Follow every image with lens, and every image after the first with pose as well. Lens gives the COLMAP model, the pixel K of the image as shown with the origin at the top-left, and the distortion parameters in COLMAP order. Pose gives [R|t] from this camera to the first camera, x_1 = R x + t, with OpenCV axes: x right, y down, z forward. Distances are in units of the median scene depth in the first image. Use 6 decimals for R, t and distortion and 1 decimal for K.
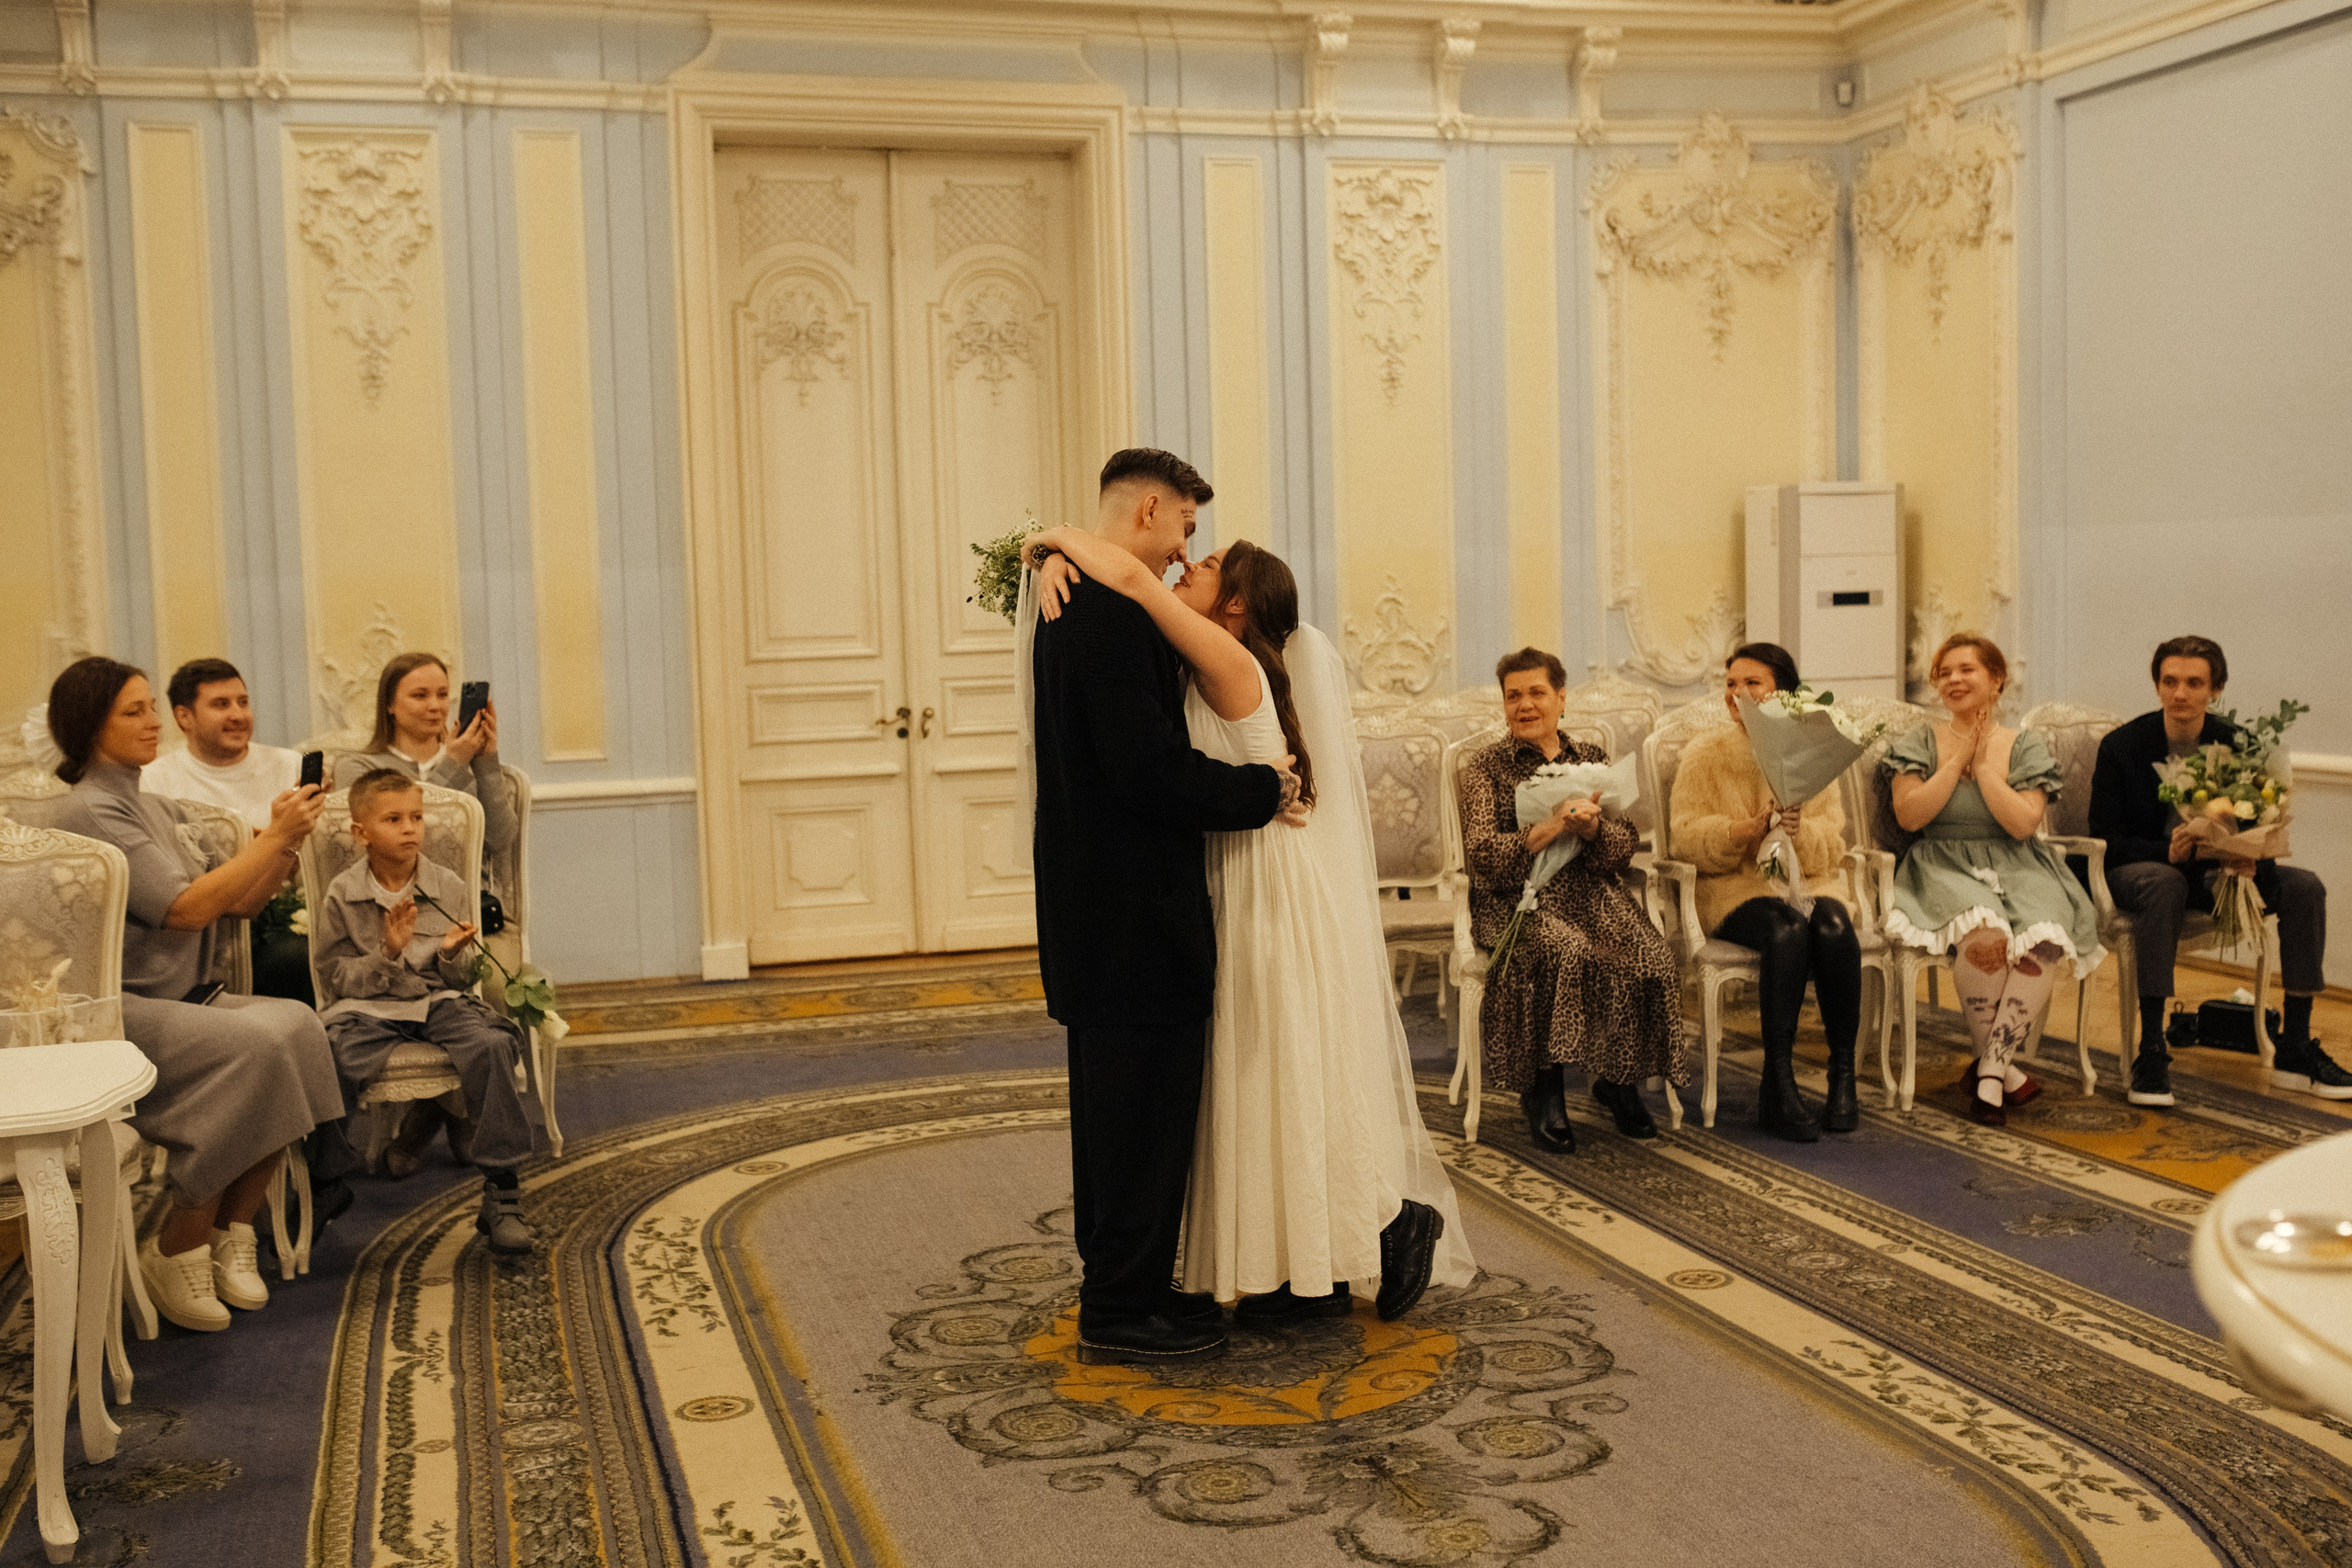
lens RADIAL K [[2277.5, 0, 1170.5], [0, 2277.5, 761.0], [0, 0, 1]] dist [-0.029469, 0.000000]
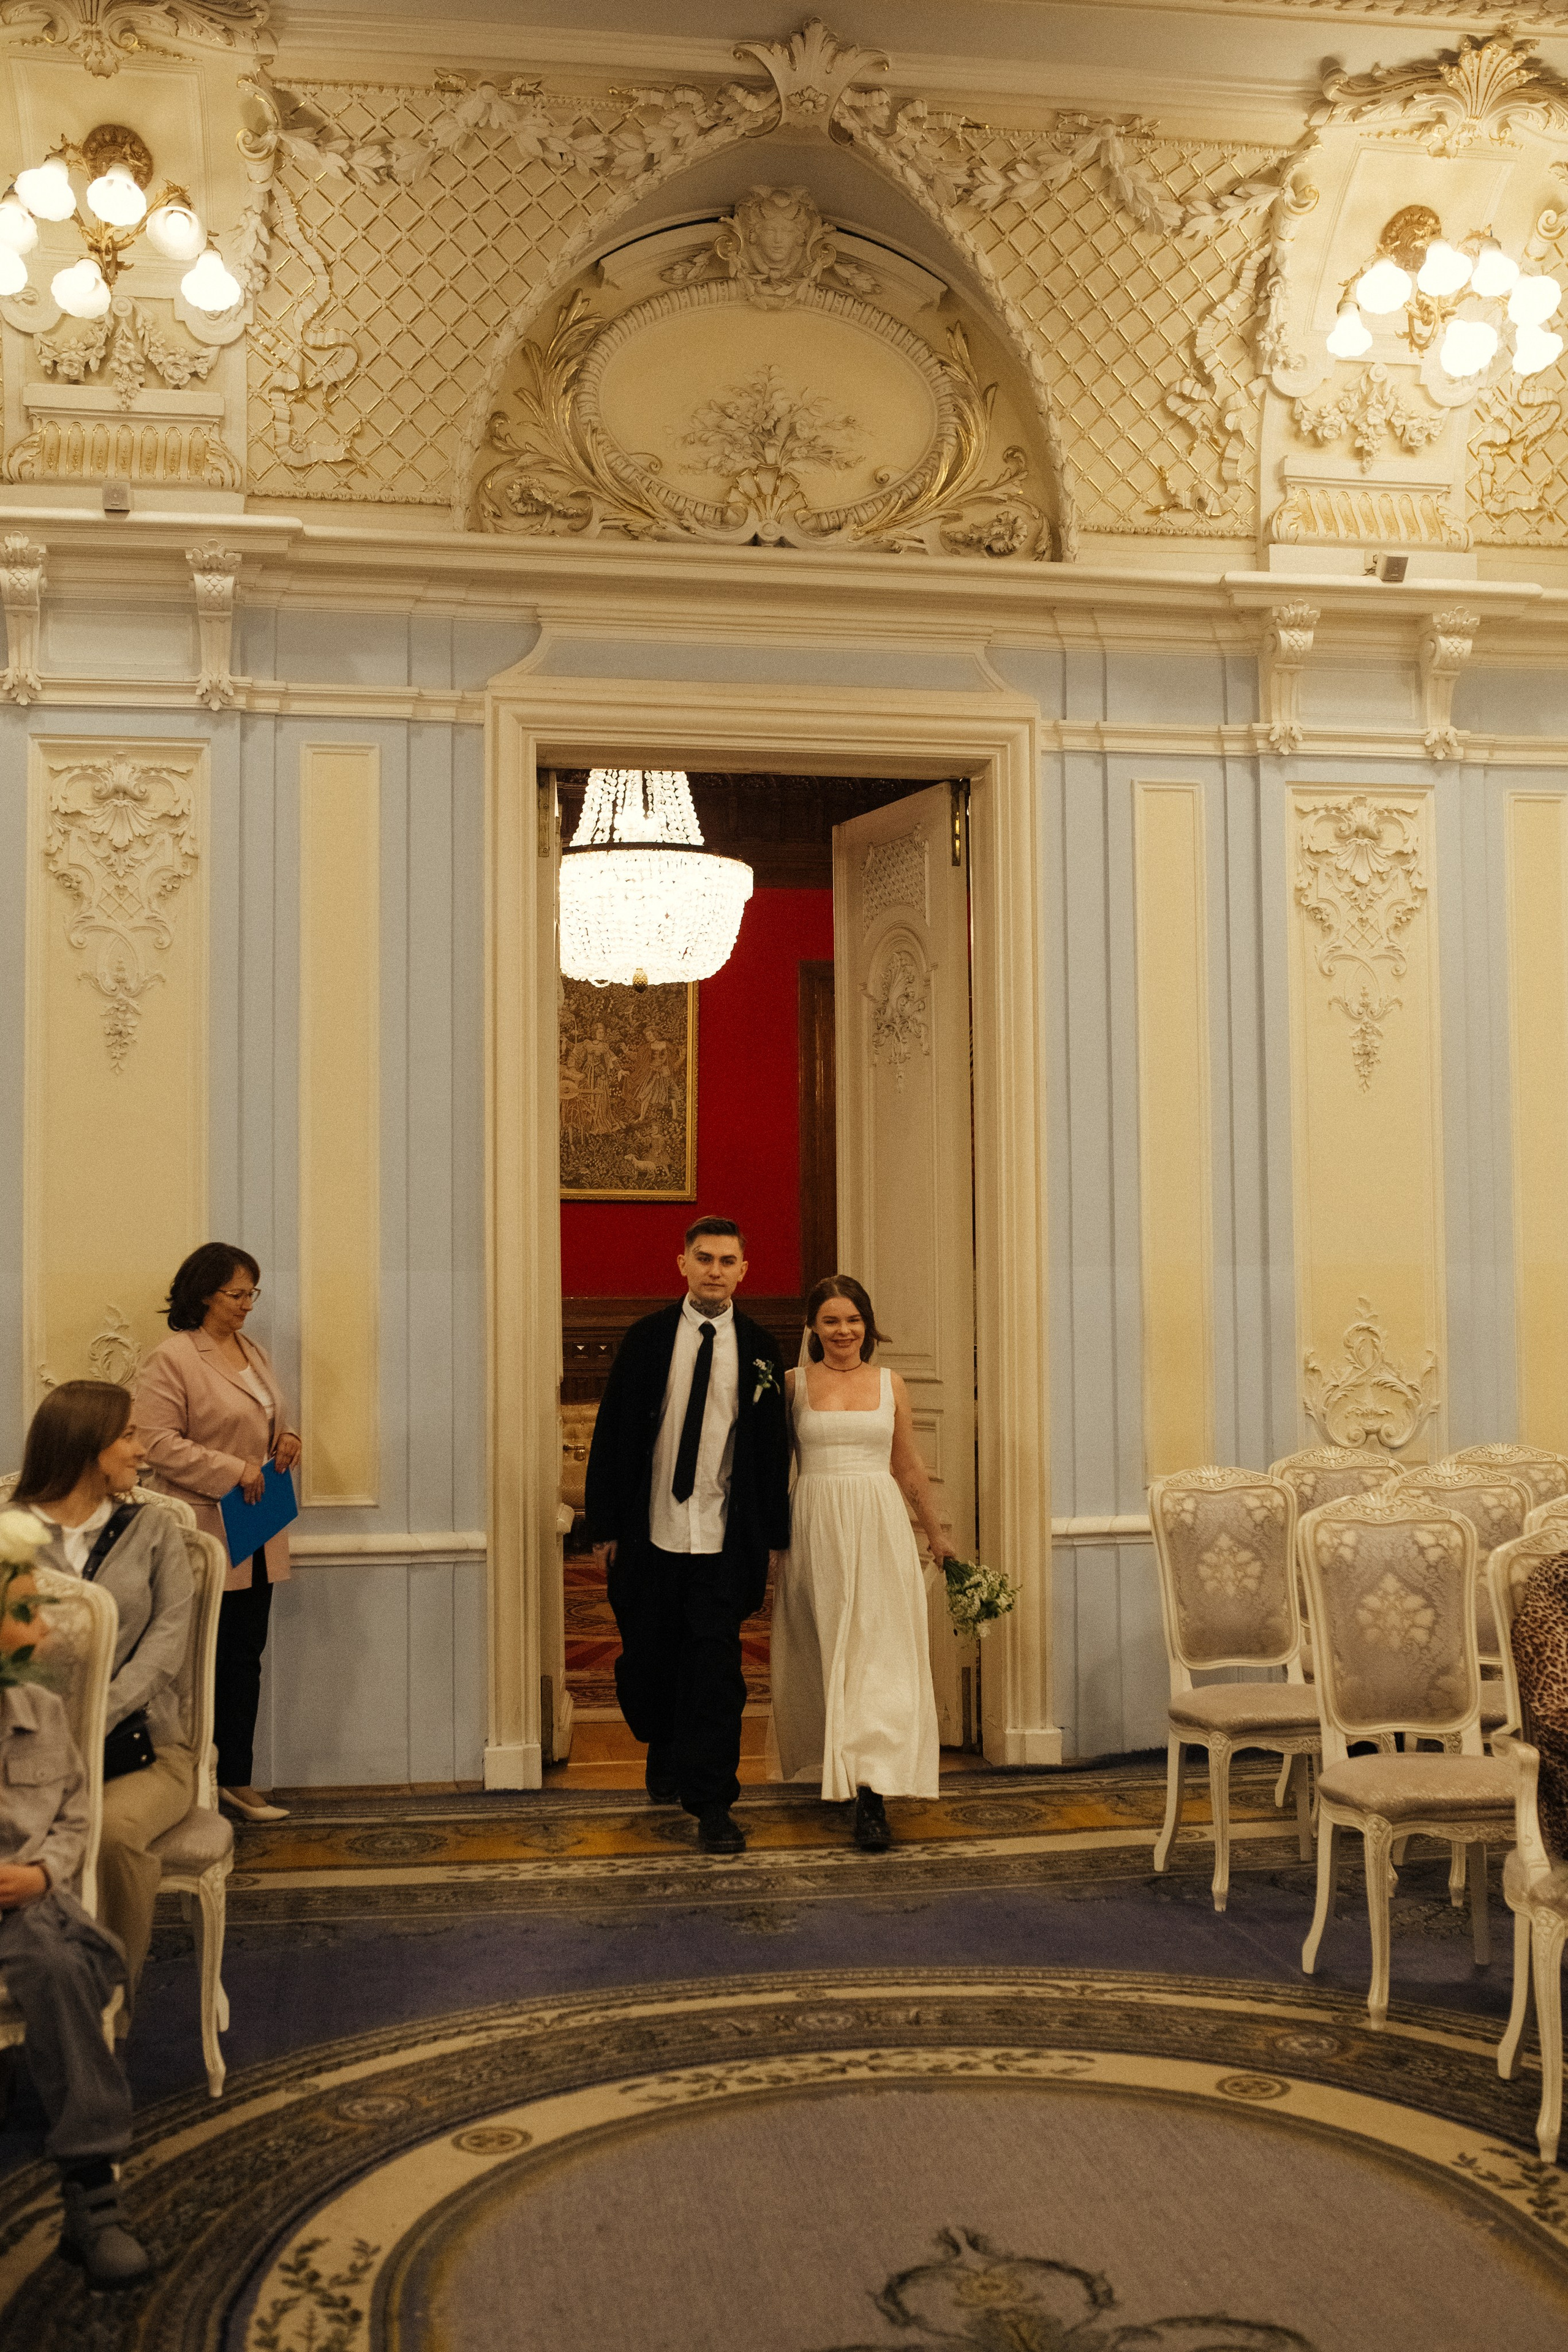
lens RADIAL K [[2277.8, 0, 774.7], [0, 2277.8, 1232.7], [0, 0, 1]] dist [-0.029469, 0.000000]
pose [[0.992154, 0.017174, -0.123837, -0.010094], [-0.029846, 0.994417, -0.101216, -0.019873], [0.121407, 0.104118, 0.987127, 0.214386]]
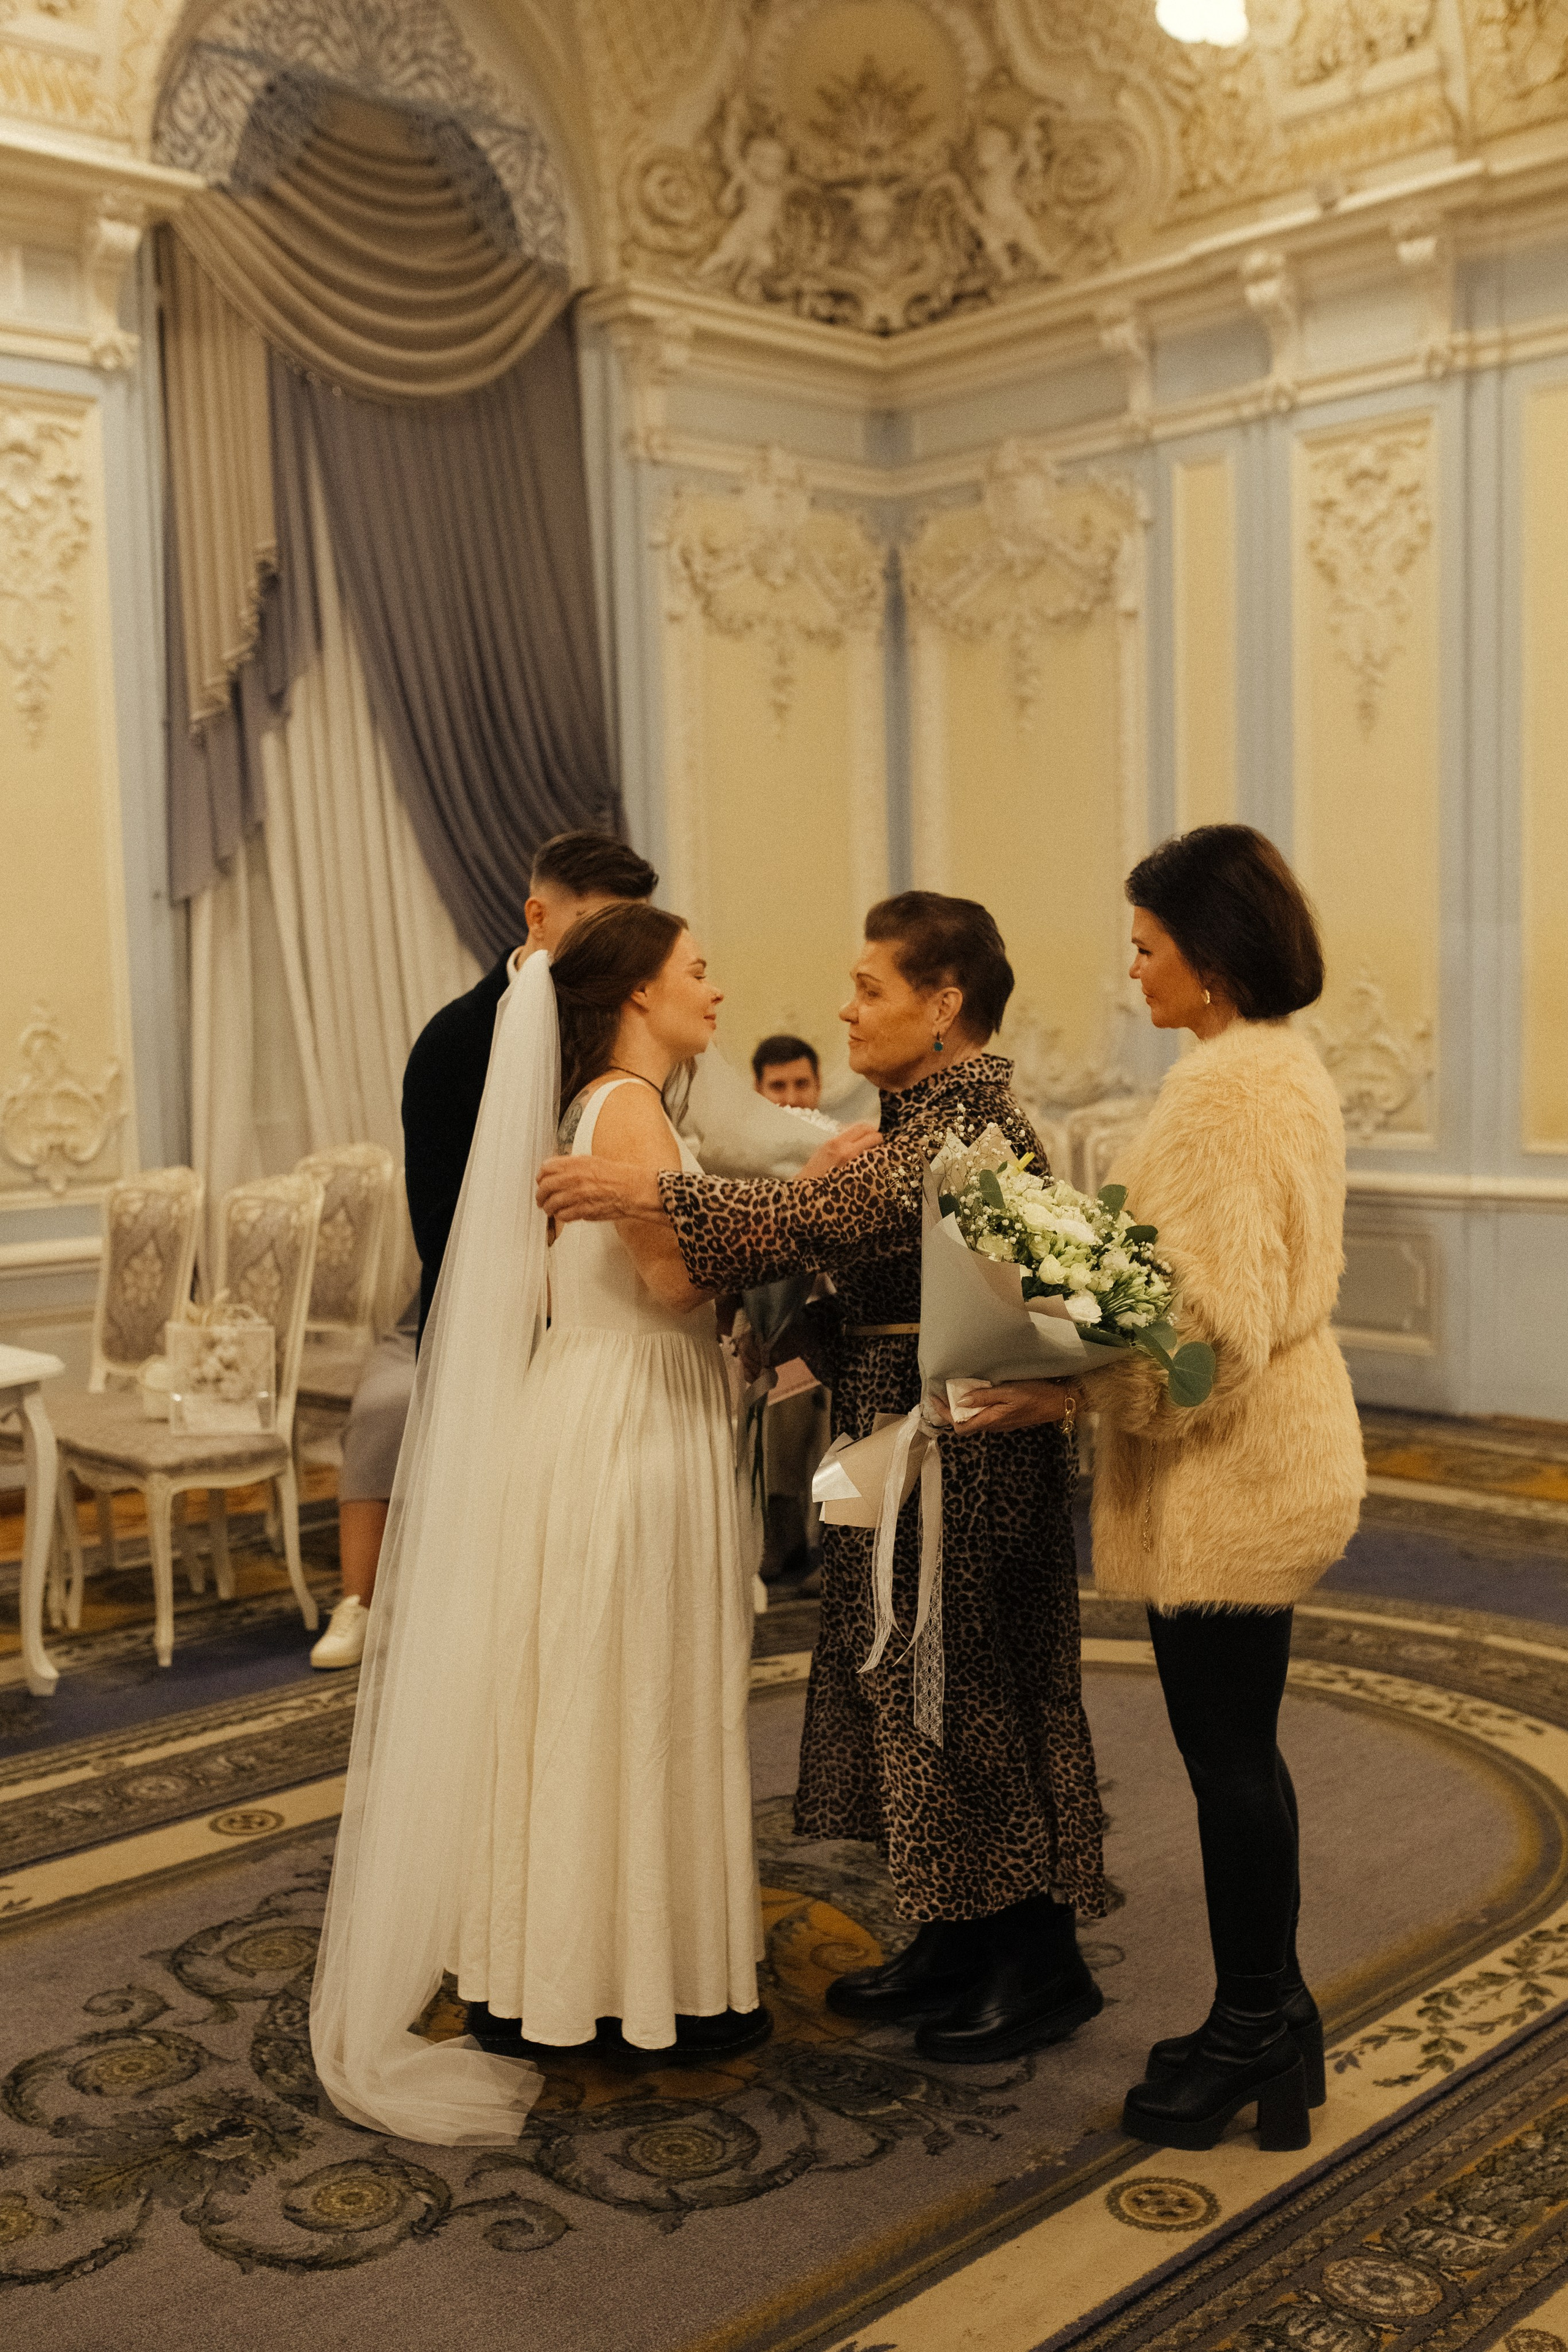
lens RADIAL K [[2439.1, 0, 811.6], [0, 2439.1, 1232.5], [0, 0, 1]] dist [-0.029584, 0.000000]
pose [[0.462448, 0.109236, -0.879892, 0.406300], [-0.055525, 0.994002, 0.094220, -0.041251], [0.884906, 0.005284, 0.465740, 0.360326]]
